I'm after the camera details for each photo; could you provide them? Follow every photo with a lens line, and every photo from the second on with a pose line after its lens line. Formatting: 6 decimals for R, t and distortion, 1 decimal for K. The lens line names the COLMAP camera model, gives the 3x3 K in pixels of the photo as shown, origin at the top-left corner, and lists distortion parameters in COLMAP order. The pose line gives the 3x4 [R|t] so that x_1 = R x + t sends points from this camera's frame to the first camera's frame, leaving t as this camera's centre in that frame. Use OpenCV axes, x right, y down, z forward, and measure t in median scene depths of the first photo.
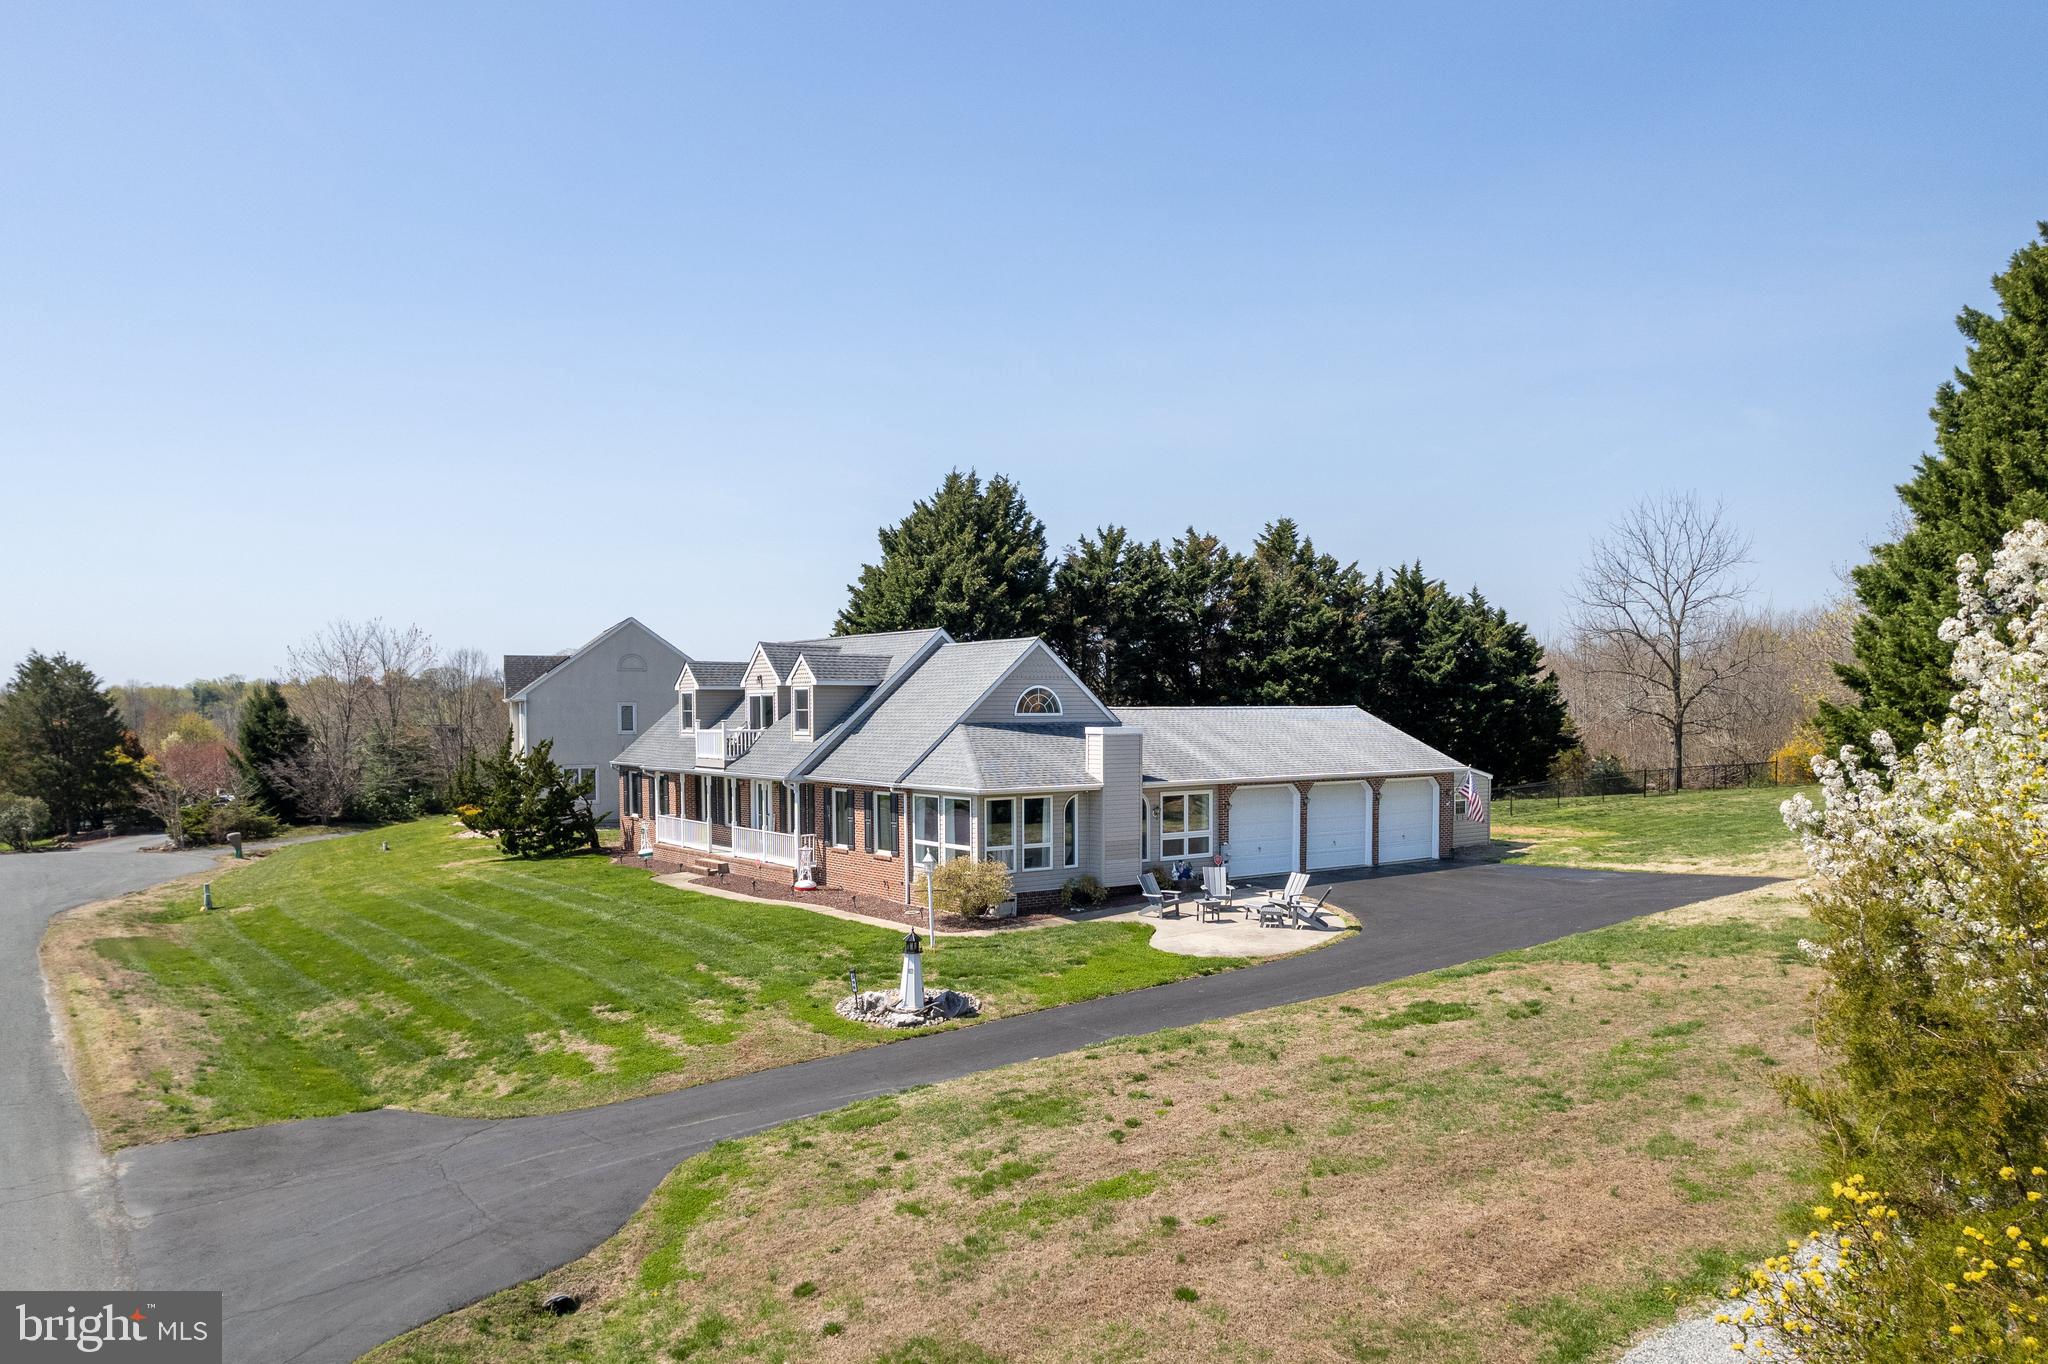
lens RADIAL K [[1501.3, 0, 1027.1], [0, 1501.3, 763.2], [0, 0, 1]] dist [-0.093481, 0.140696]
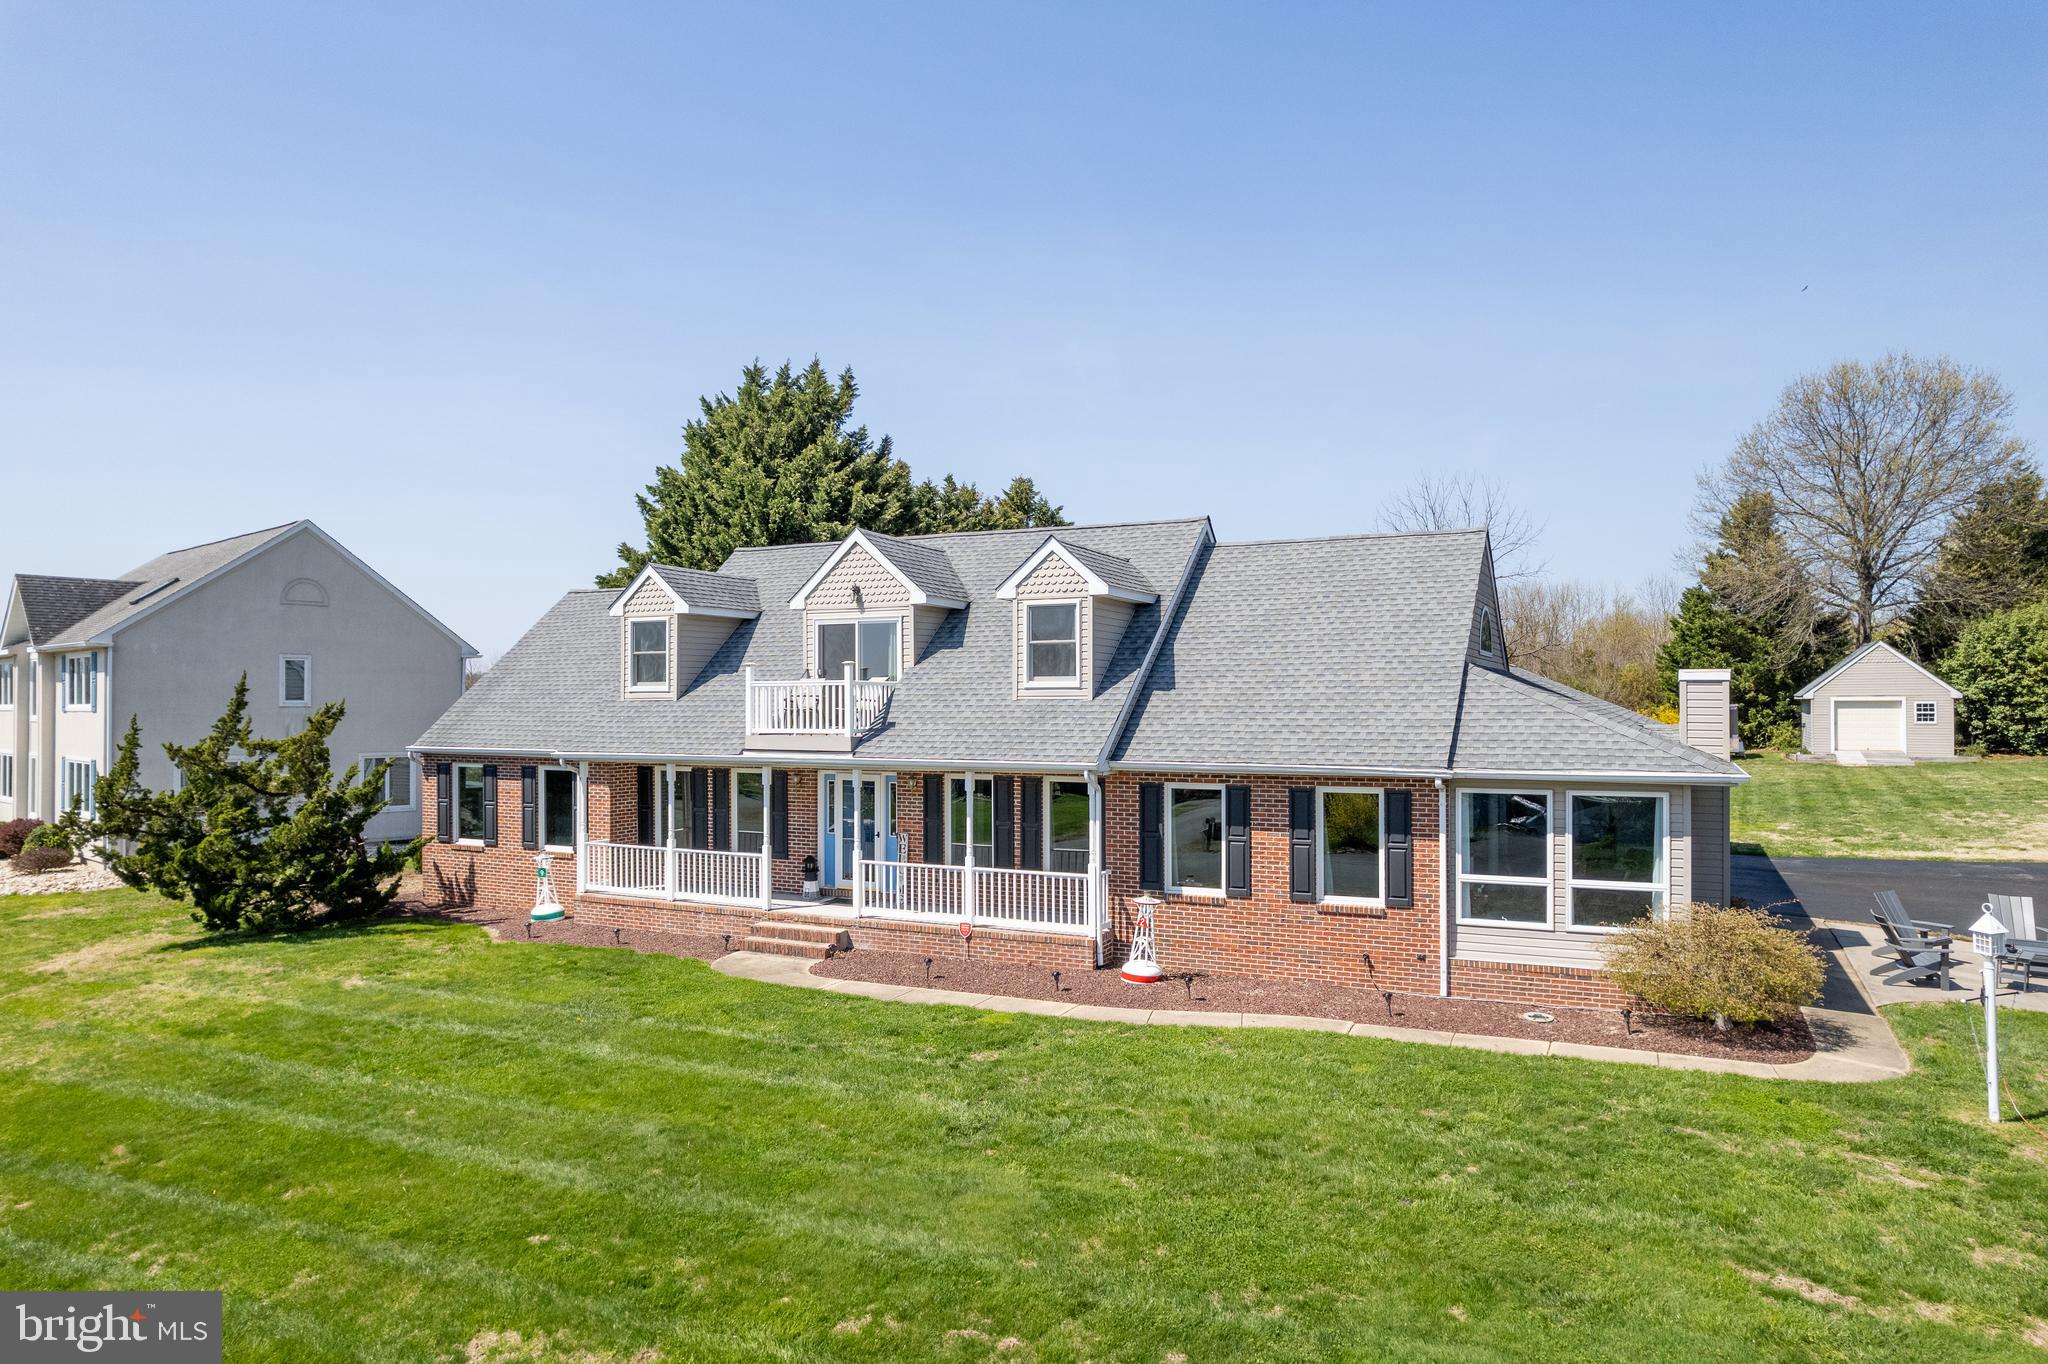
lens RADIAL K [[1313.0, 0, 1024.7], [0, 1313.0, 683.6], [0, 0, 1]] dist [-0.078611, 0.087955]
pose [[0.884353, 0.008546, 0.466740, -0.313016], [0.015310, 0.998764, -0.047296, 0.001679], [-0.466567, 0.048972, 0.883129, 0.475790]]
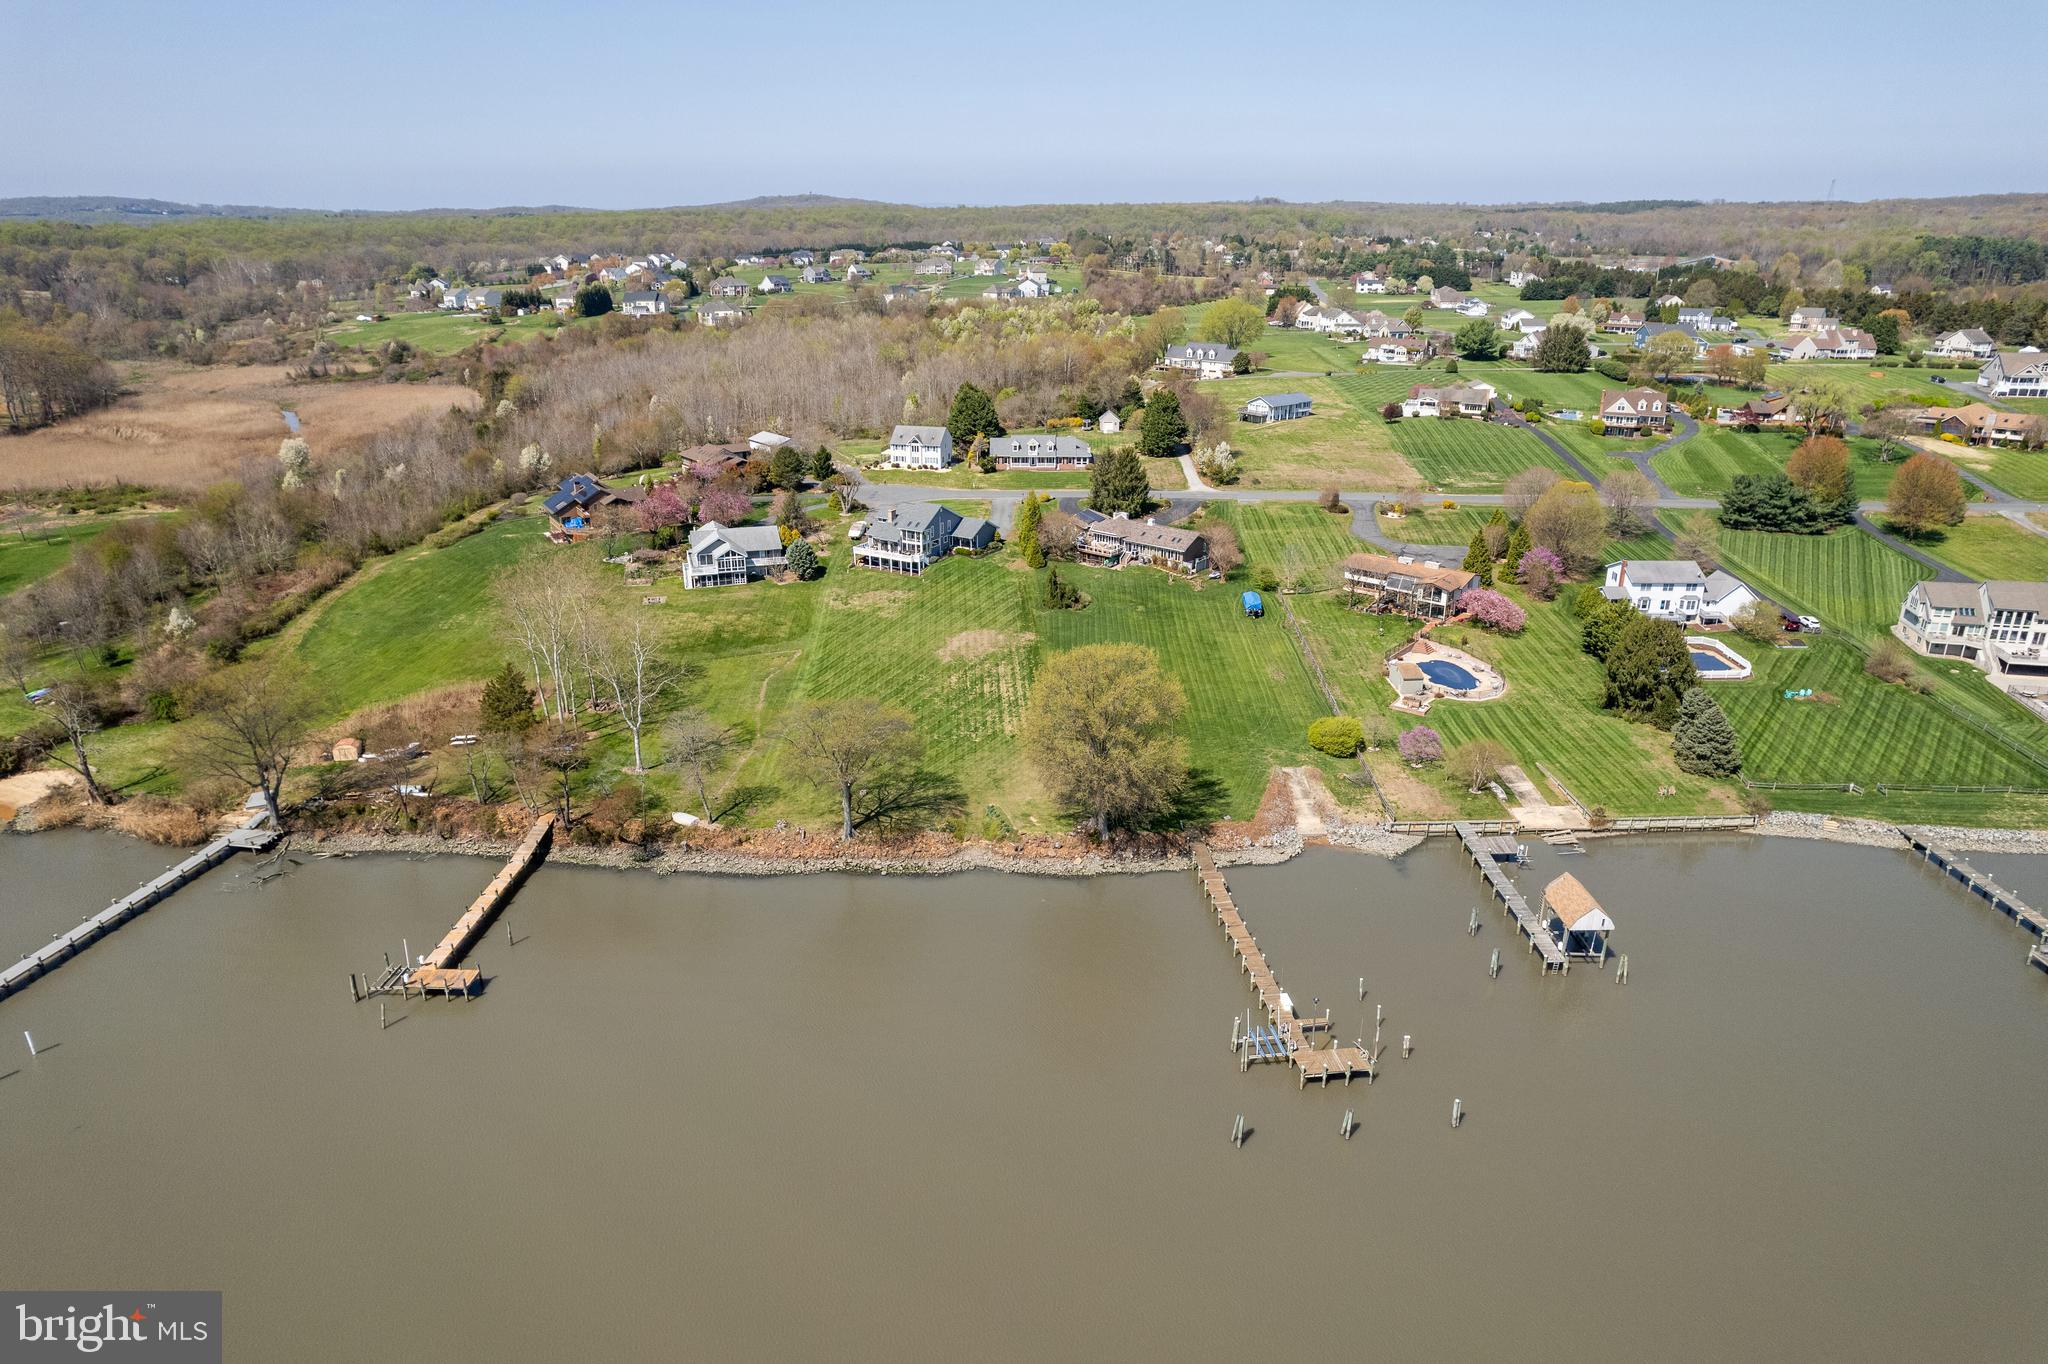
lens RADIAL K [[1274.9, 0, 1044.2], [0, 1274.9, 683.2], [0, 0, 1]] dist [-0.073846, 0.075087]
pose [[0.573844, -0.282064, 0.768858, -4.843921], [0.024206, 0.944249, 0.328342, -0.909459], [-0.818607, -0.169807, 0.548679, -2.482876]]
